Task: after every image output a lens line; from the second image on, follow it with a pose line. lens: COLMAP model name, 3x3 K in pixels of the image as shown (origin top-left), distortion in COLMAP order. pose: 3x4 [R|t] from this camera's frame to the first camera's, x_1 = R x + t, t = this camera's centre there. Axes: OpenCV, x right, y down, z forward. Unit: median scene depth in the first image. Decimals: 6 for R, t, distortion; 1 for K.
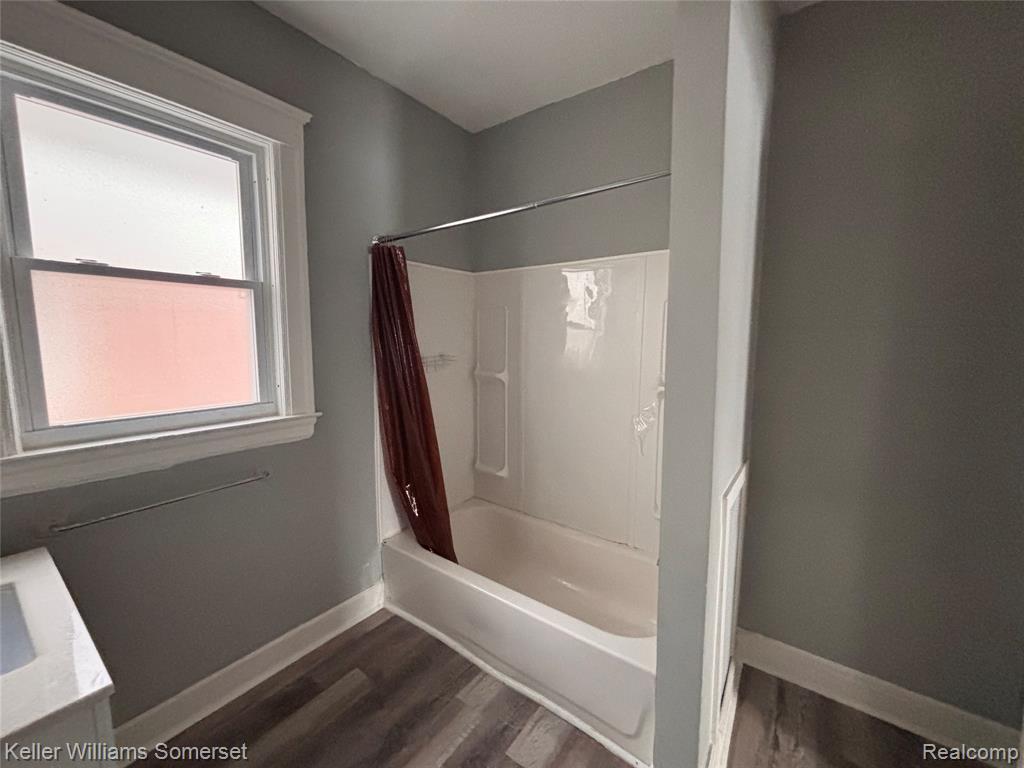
lens RADIAL K [[406.3, 0, 509.9], [0, 406.3, 389.4], [0, 0, 1]] dist [-0.000474, -0.000190]
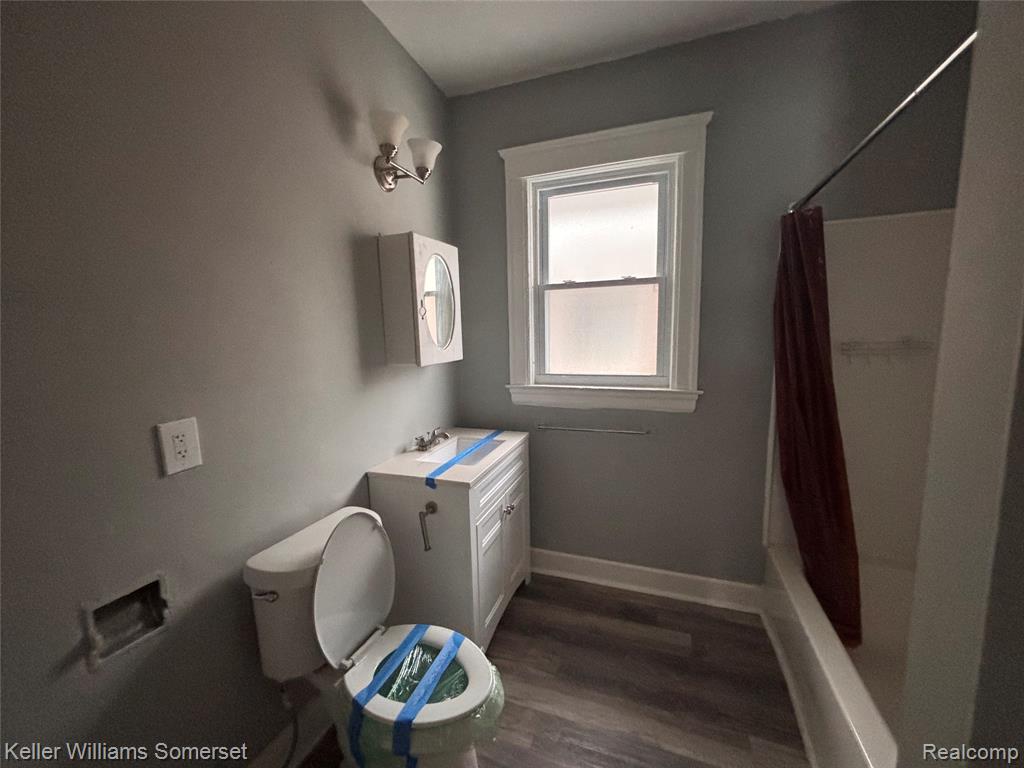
lens RADIAL K [[411.9, 0, 510.6], [0, 411.9, 383.1], [0, 0, 1]] dist [0.001221, 0.000008]
pose [[0.286677, 0.122295, -0.950190, 0.463111], [-0.092587, 0.990713, 0.099577, -0.028402], [0.953543, 0.059428, 0.295337, 0.212186]]
